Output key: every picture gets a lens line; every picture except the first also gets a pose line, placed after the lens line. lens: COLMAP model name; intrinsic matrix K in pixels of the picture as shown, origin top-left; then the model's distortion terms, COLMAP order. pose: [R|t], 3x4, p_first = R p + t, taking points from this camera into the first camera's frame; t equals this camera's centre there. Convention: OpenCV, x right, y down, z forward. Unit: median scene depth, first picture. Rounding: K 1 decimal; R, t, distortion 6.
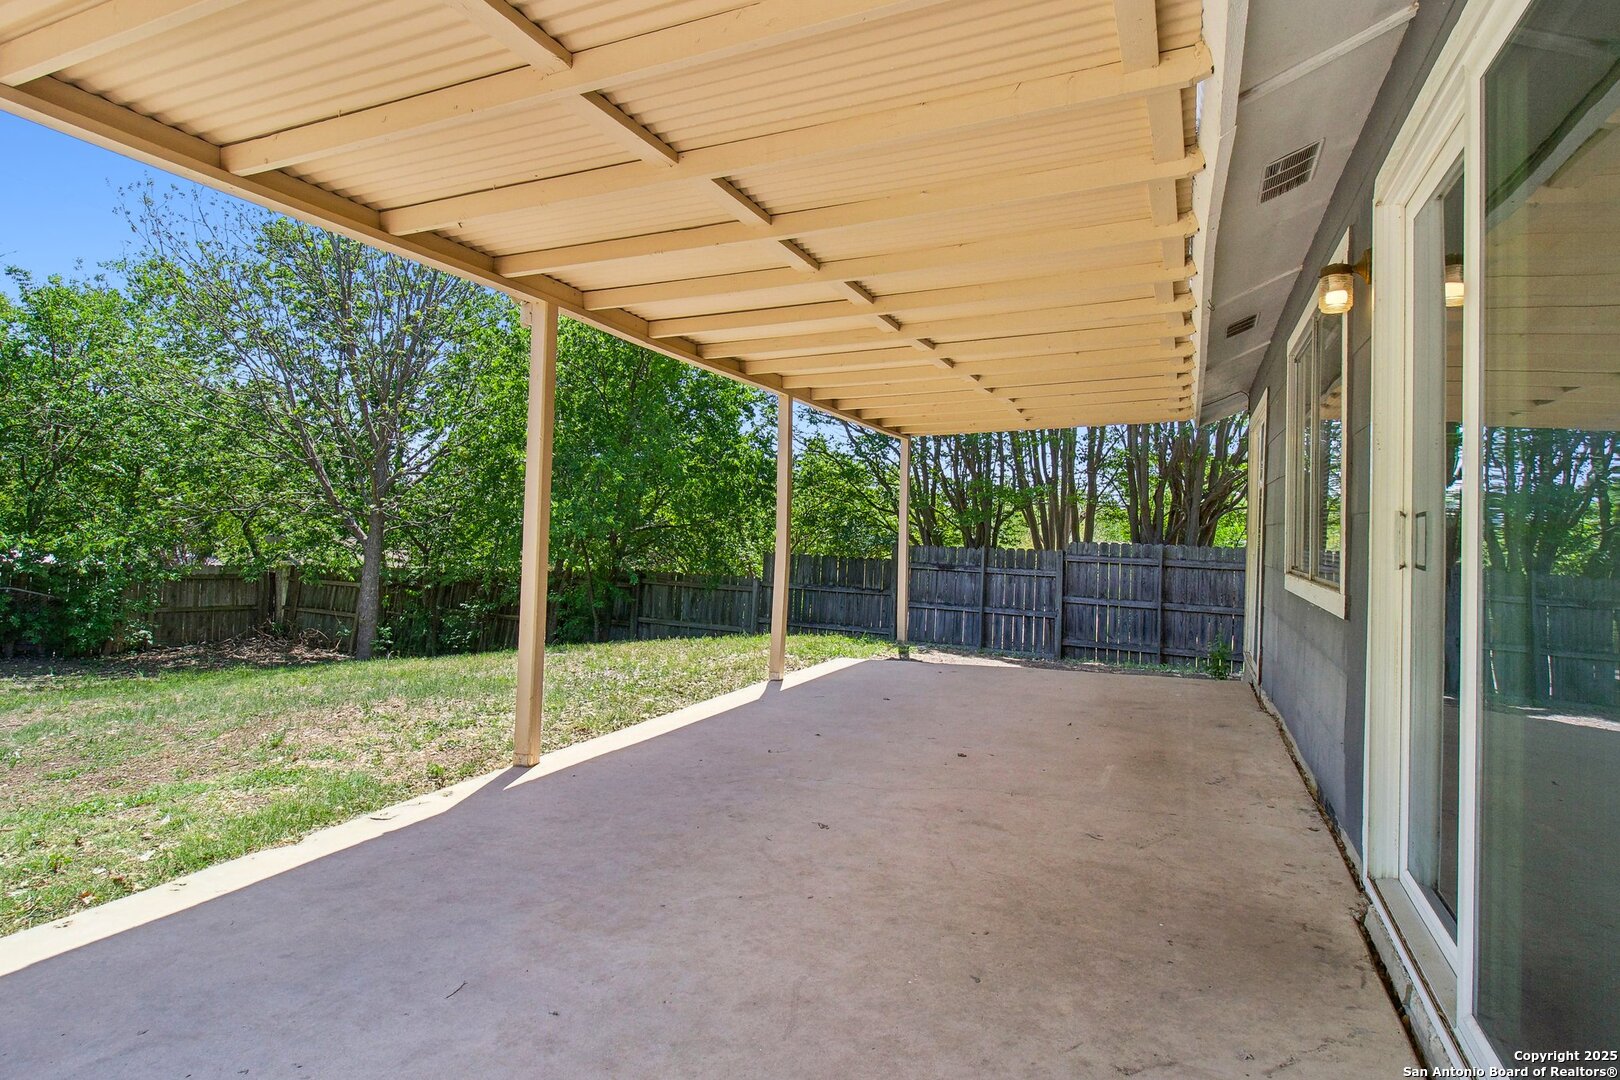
lens RADIAL K [[892.2, 0, 810.0], [0, 892.2, 540.0], [0, 0, 1]] dist [0.000970, 0.001109]
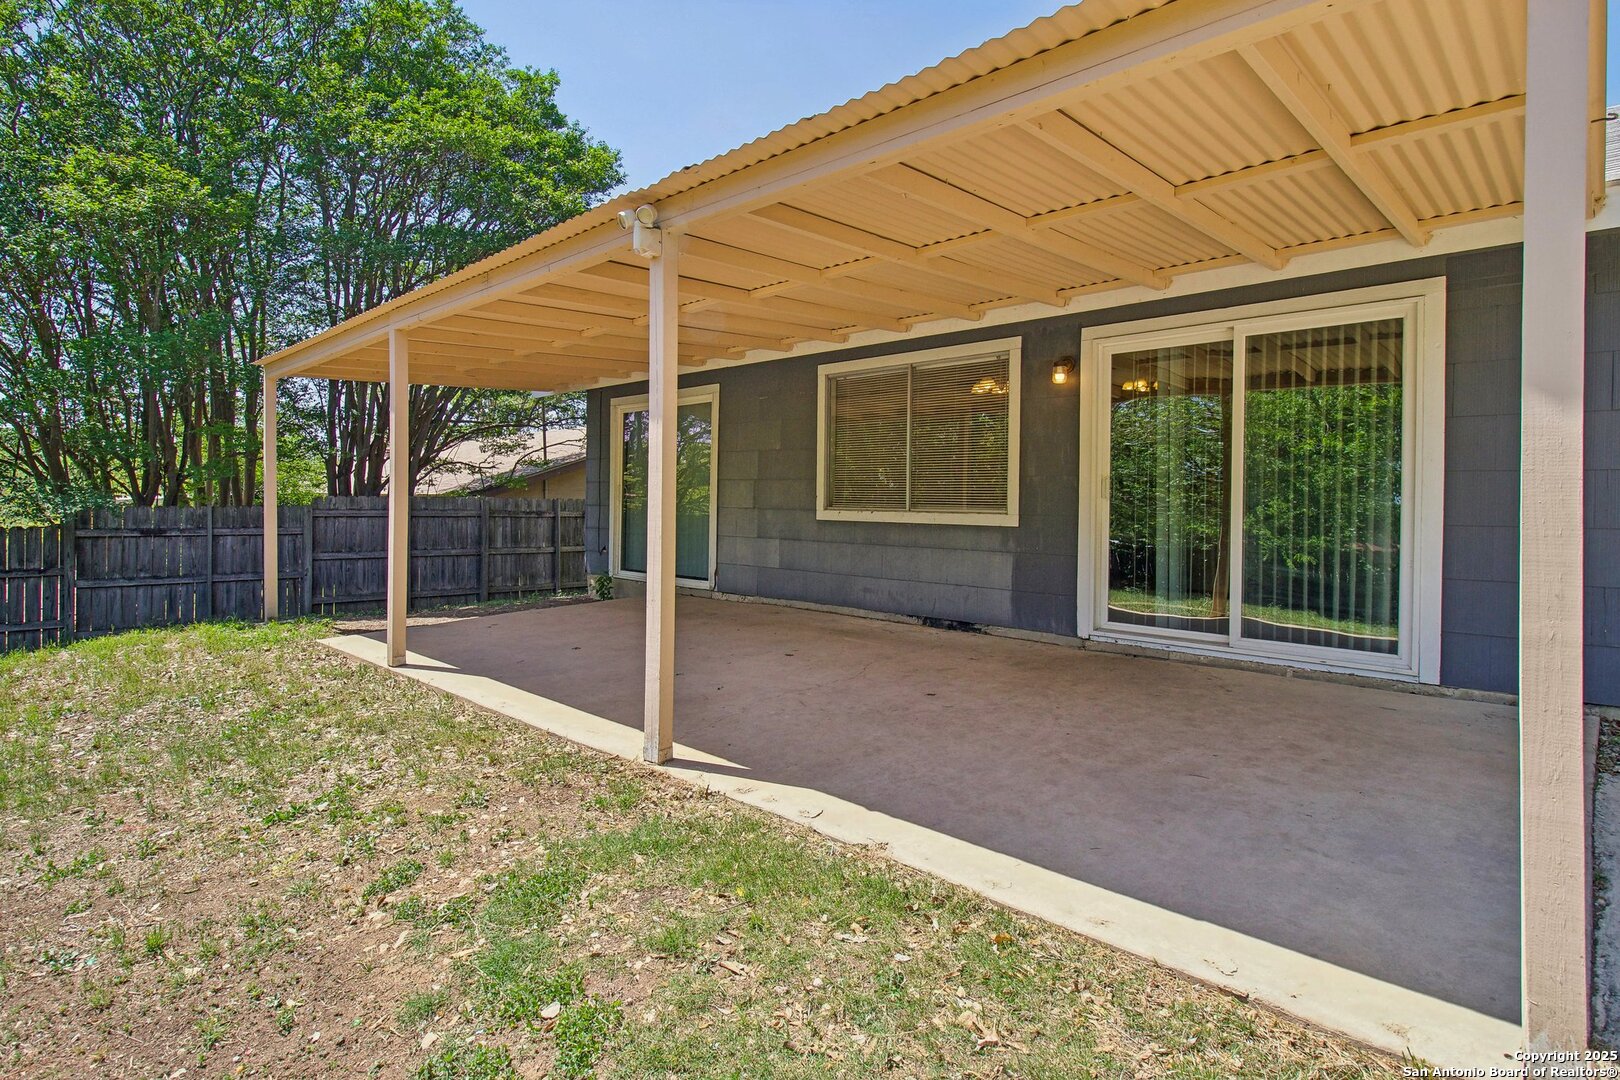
lens RADIAL K [[808.7, 0, 811.1], [0, 808.7, 496.7], [0, 0, 1]] dist [0.012626, -0.000157]
pose [[0.345251, -0.026535, 0.938135, -1.113564], [0.015070, 0.999628, 0.022728, -0.030276], [-0.938389, 0.006291, 0.345522, 0.631475]]
